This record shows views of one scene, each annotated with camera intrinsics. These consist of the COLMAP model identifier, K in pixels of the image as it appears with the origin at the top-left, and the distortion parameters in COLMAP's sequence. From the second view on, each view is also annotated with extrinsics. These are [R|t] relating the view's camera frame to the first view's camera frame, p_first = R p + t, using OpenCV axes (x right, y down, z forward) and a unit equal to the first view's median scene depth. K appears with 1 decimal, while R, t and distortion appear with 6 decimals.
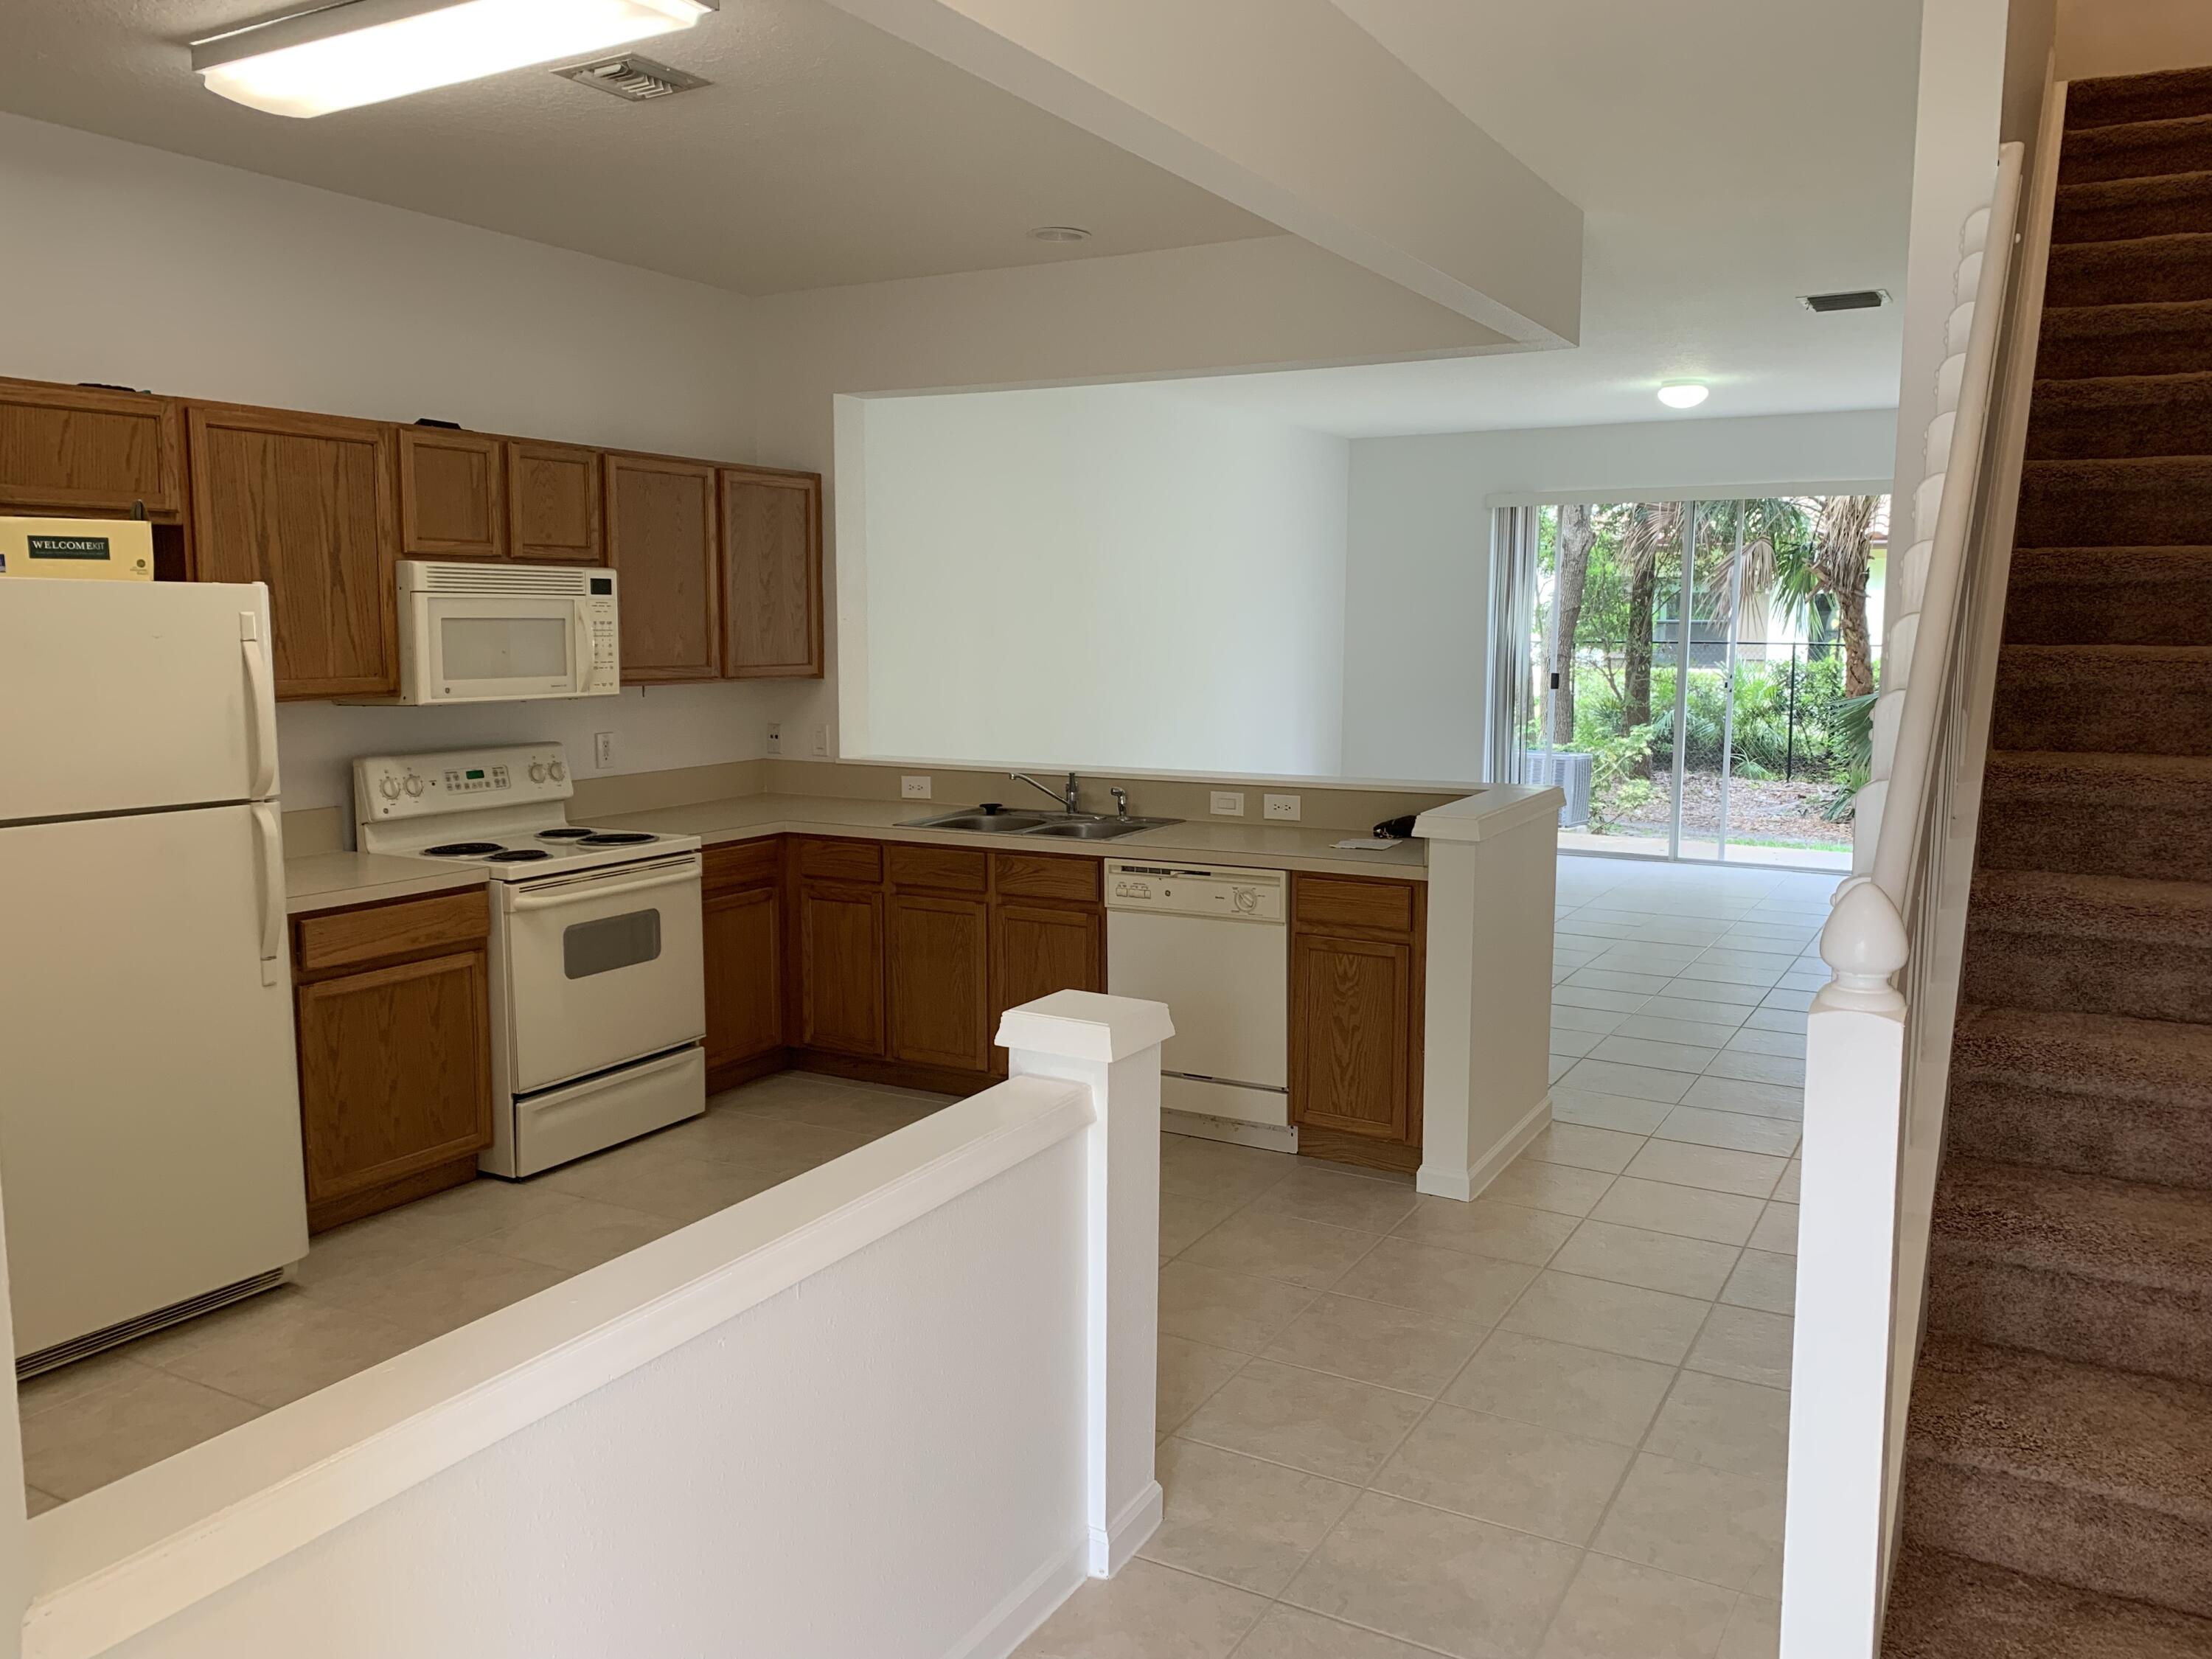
lens RADIAL K [[1655.1, 0, 1102.0], [0, 1655.1, 836.8], [0, 0, 1]] dist [-0.016158, -0.006009]
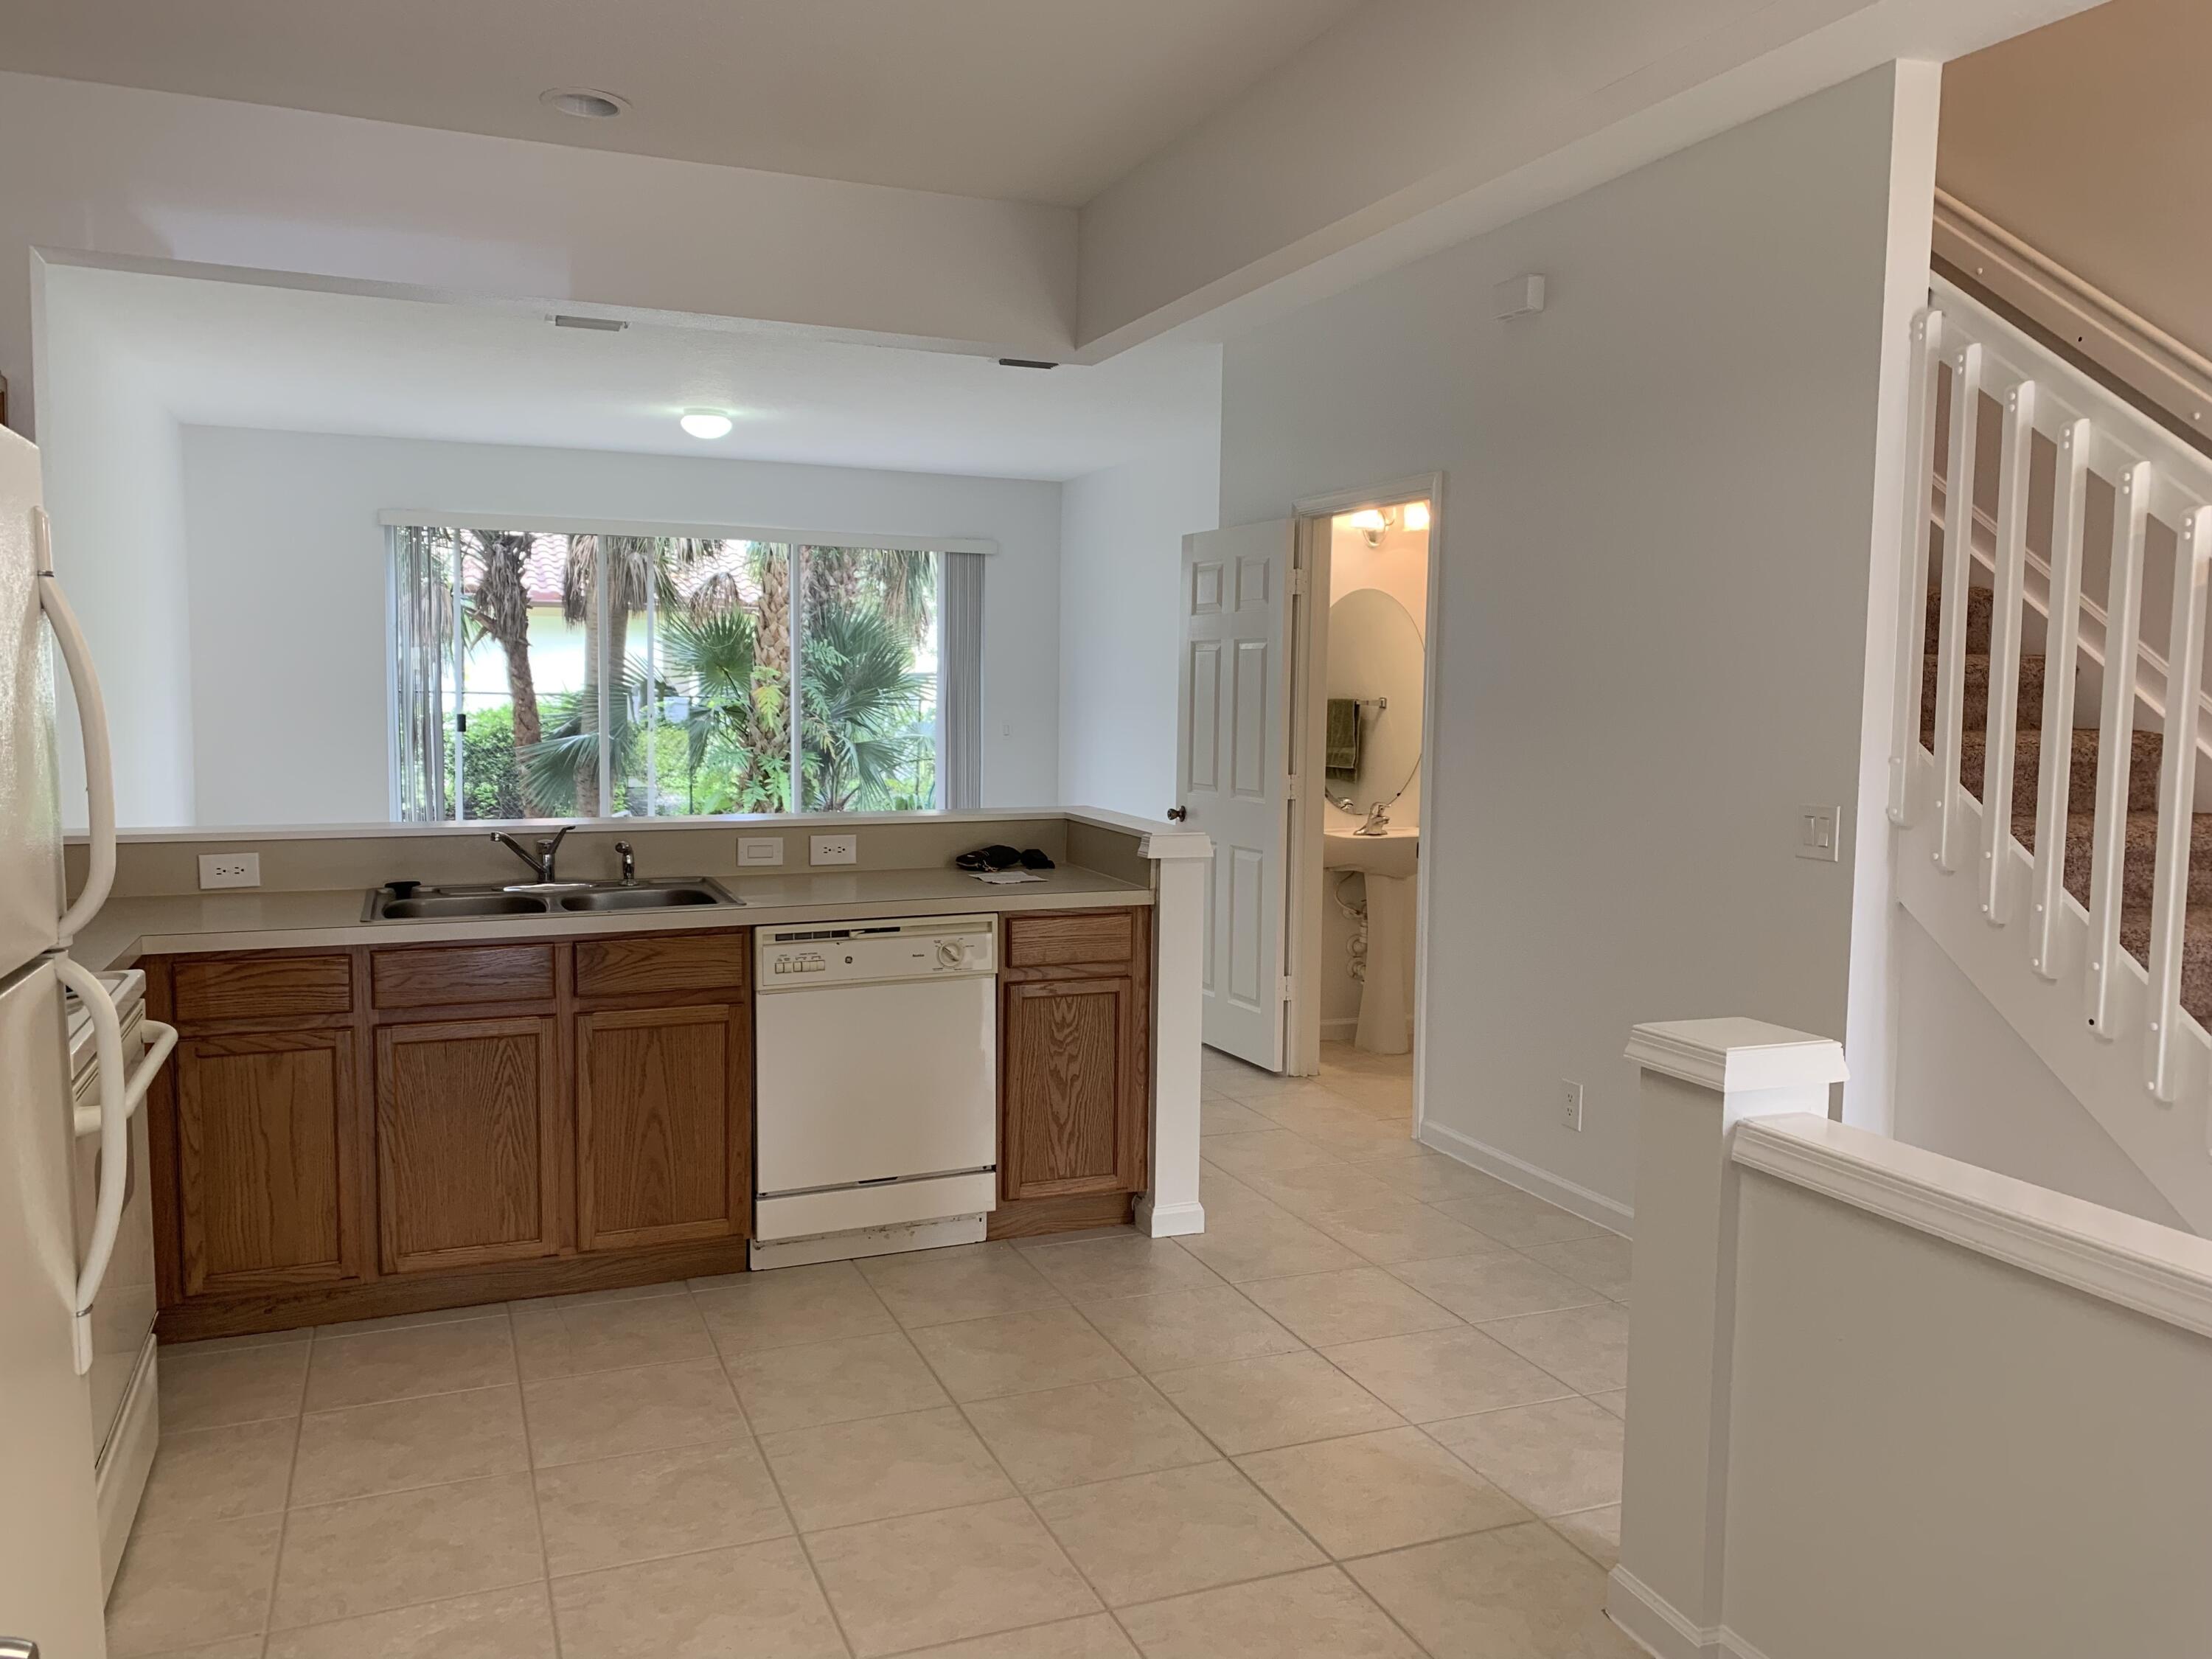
lens RADIAL K [[1655.1, 0, 1106.6], [0, 1655.1, 816.5], [0, 0, 1]] dist [-0.016158, -0.006009]
pose [[0.598932, -0.054763, 0.798925, -0.519869], [0.092483, 0.995714, -0.001080, -0.022739], [-0.795442, 0.074534, 0.601429, 0.408220]]
